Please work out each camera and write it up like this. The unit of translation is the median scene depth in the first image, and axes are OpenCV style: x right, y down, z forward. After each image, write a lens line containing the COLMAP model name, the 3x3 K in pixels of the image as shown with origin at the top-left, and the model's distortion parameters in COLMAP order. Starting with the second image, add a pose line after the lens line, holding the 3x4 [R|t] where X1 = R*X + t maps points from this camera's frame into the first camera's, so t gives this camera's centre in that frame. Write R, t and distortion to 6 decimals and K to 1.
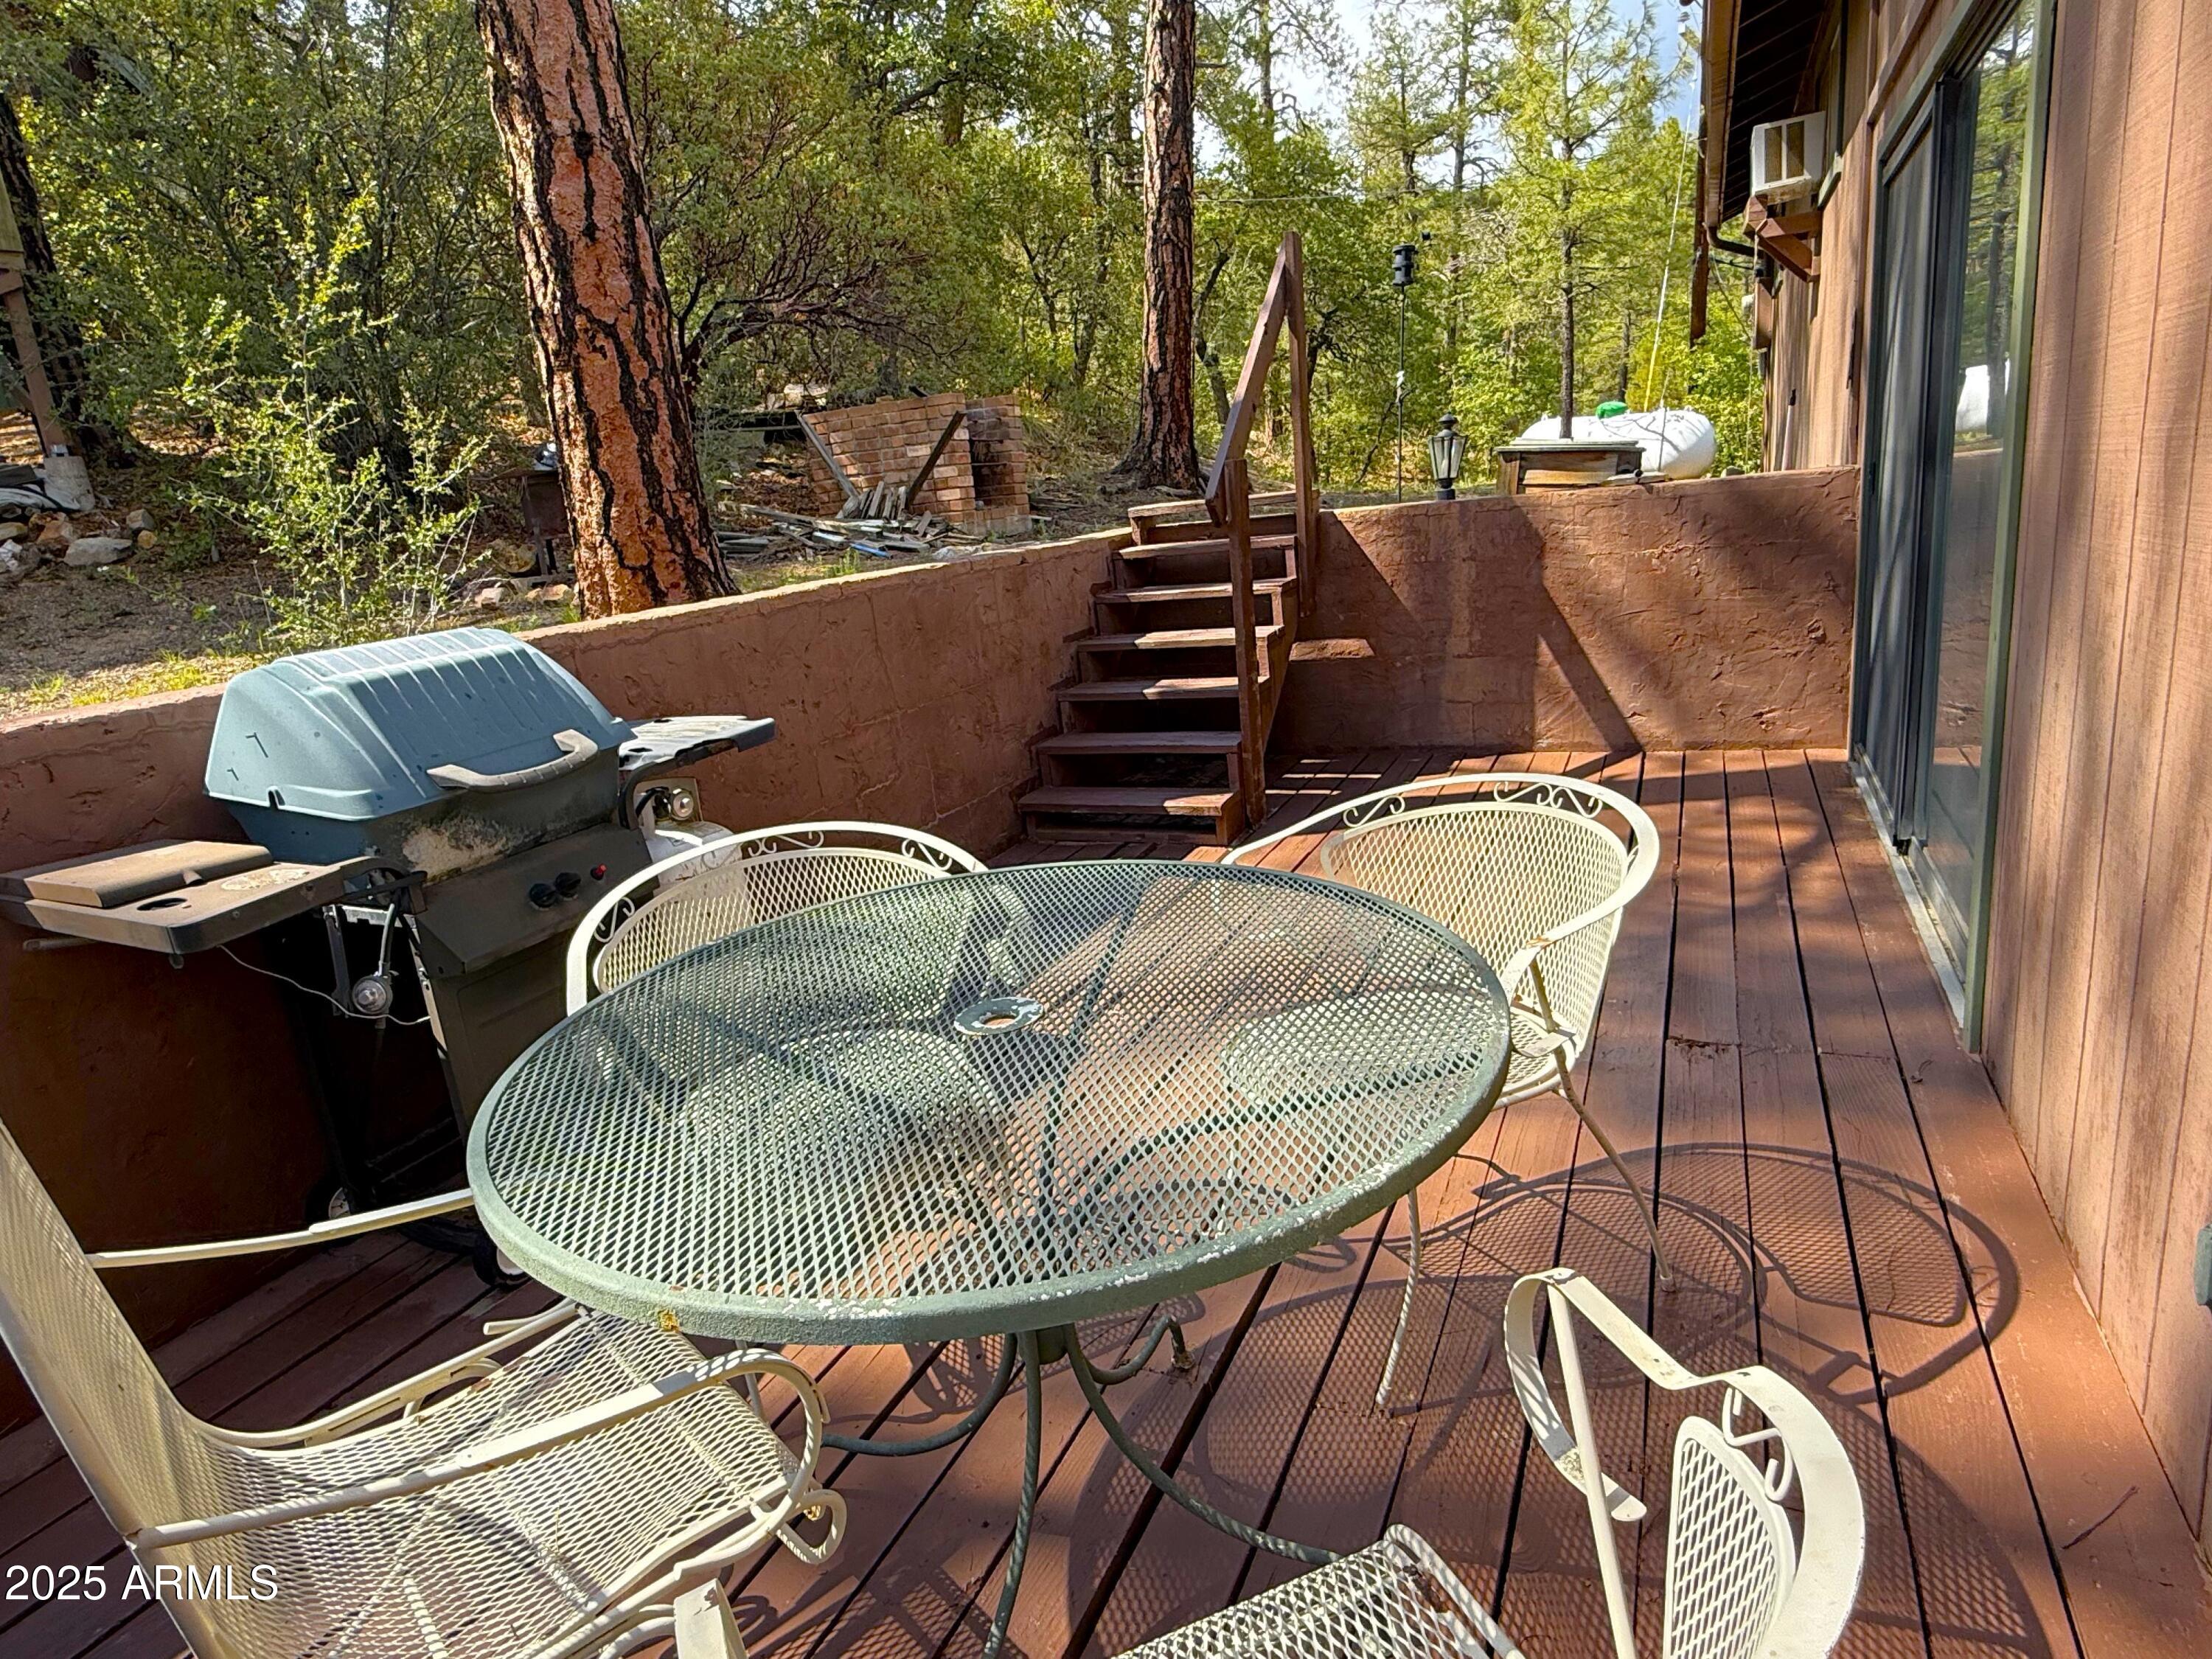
lens RADIAL K [[1217.9, 0, 1104.7], [0, 1217.9, 829.5], [0, 0, 1]] dist [0.001065, 0.000141]
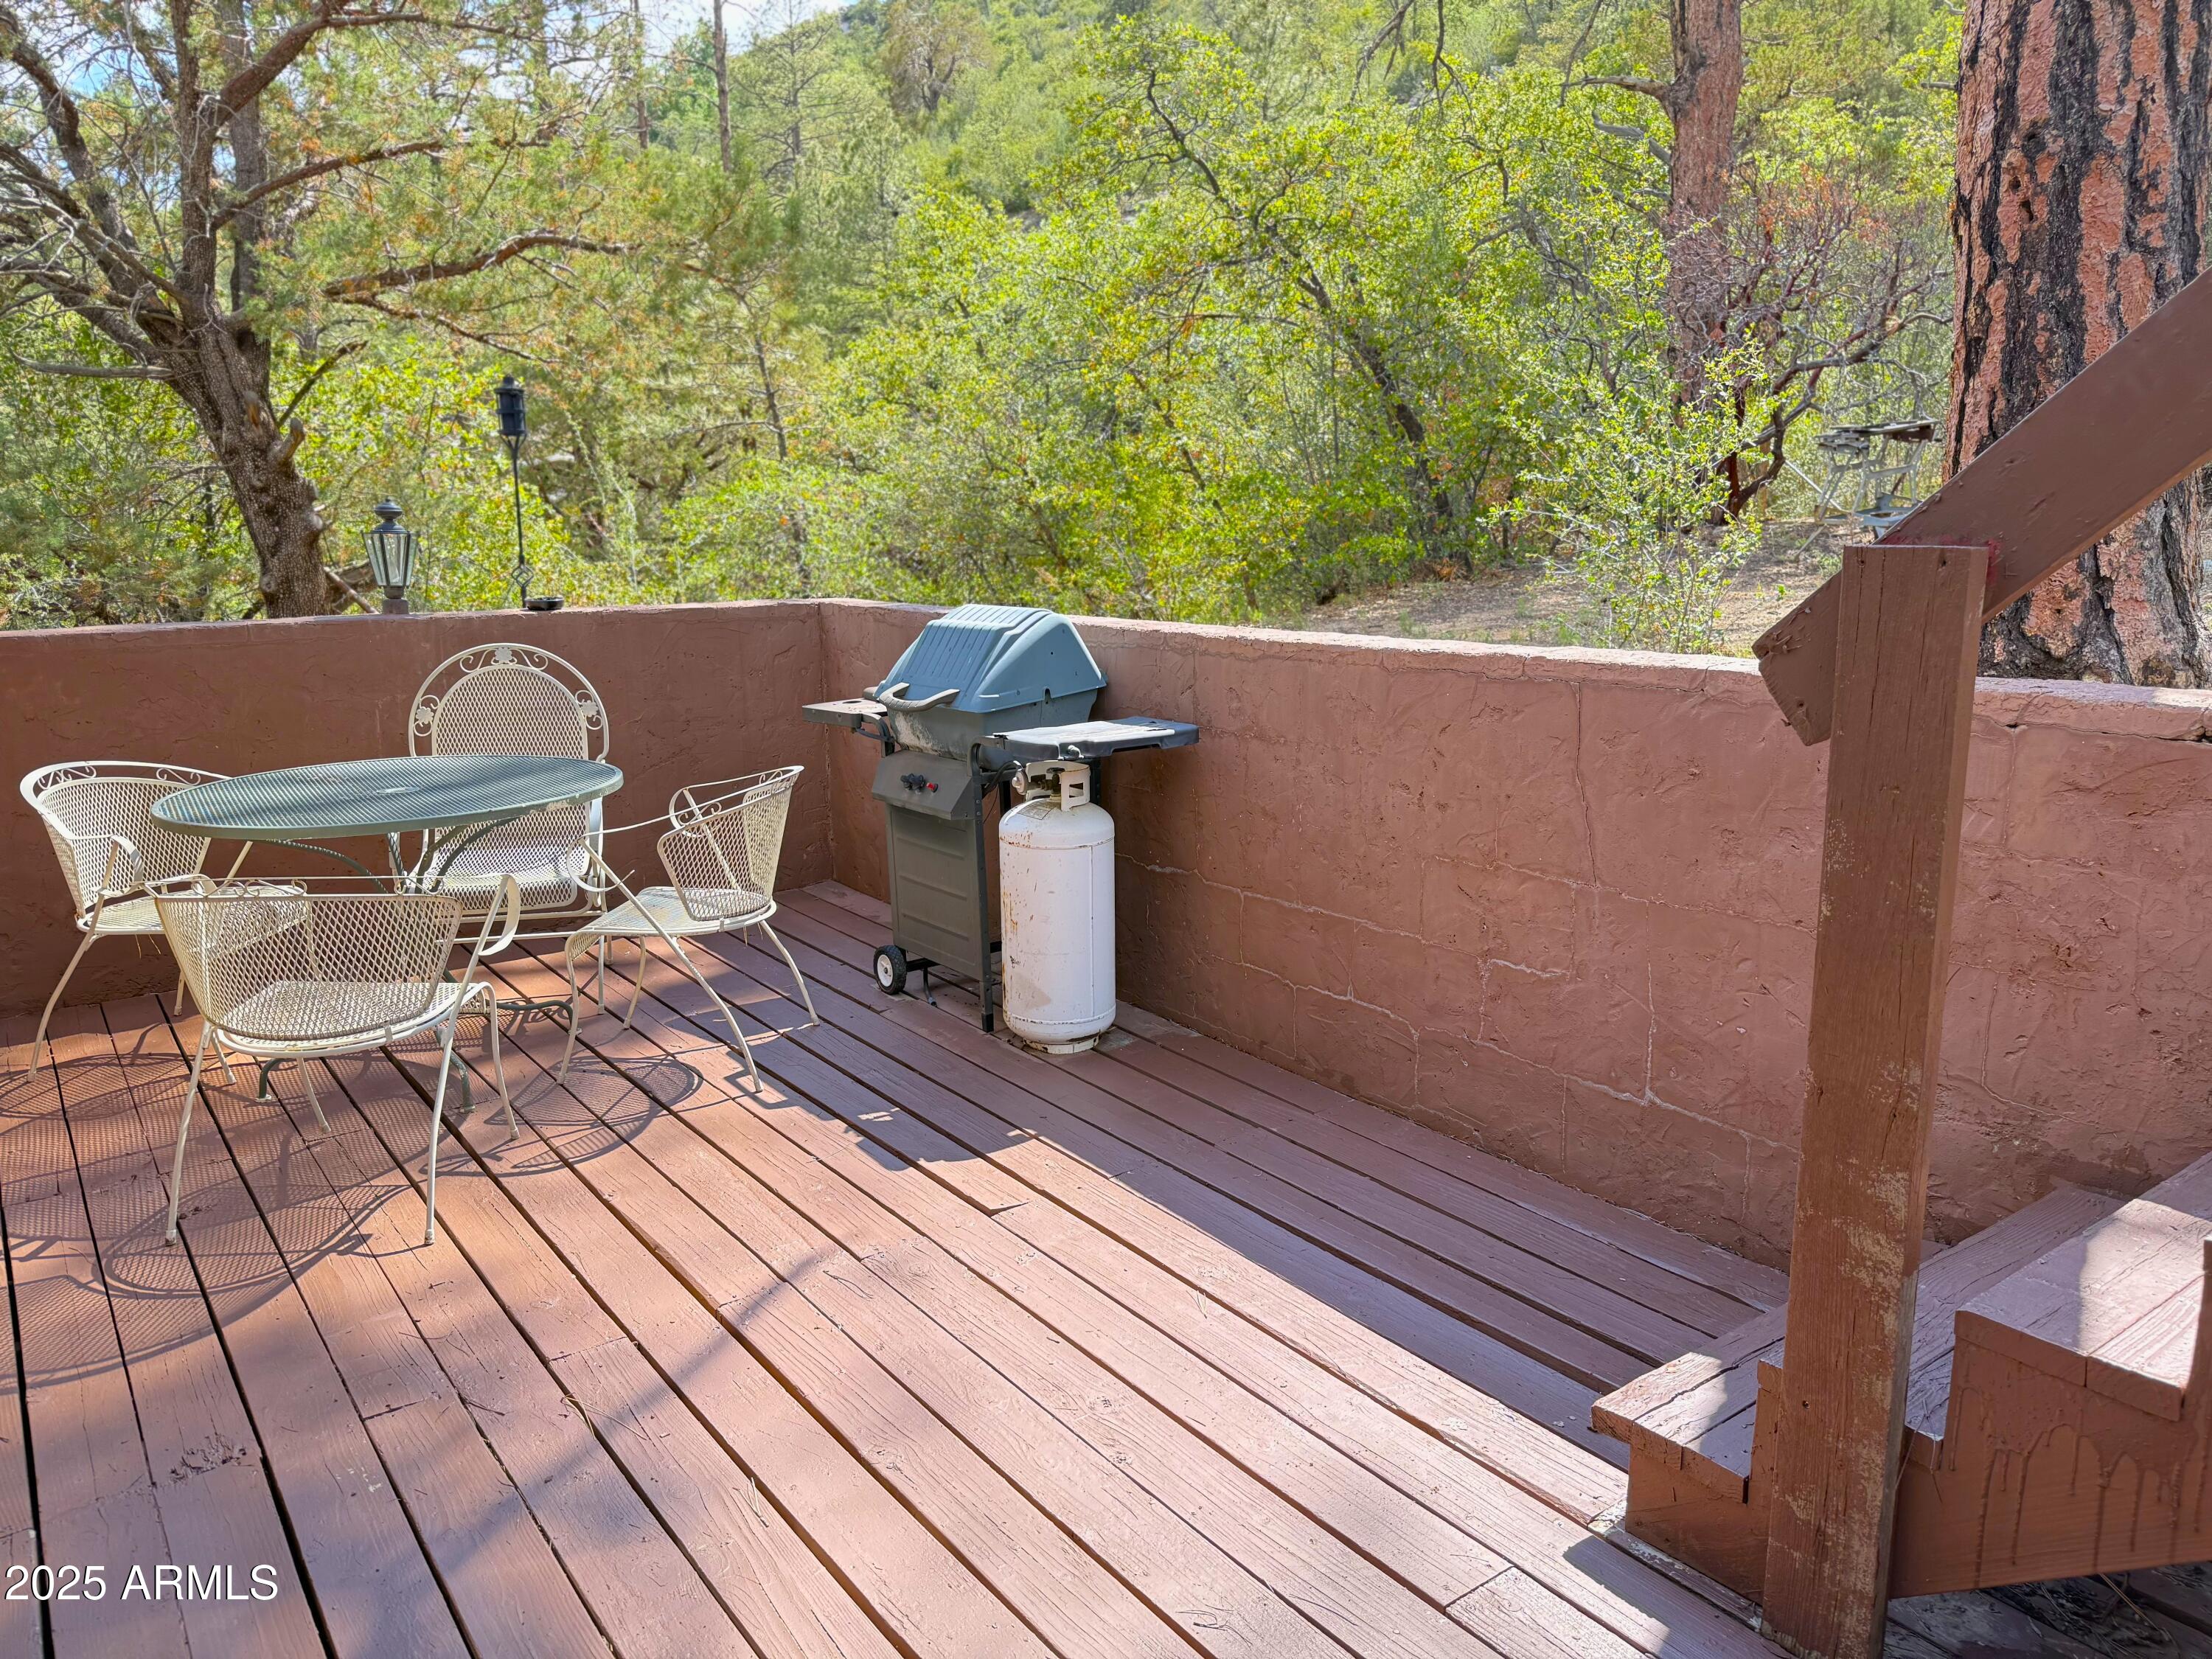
lens RADIAL K [[1556.9, 0, 1154.5], [0, 1556.9, 829.3], [0, 0, 1]] dist [0.027621, -0.003156]
pose [[-0.456379, 0.287182, -0.842167, 0.654983], [-0.167537, 0.901819, 0.398314, -0.447296], [0.873871, 0.322876, -0.363457, 1.227901]]
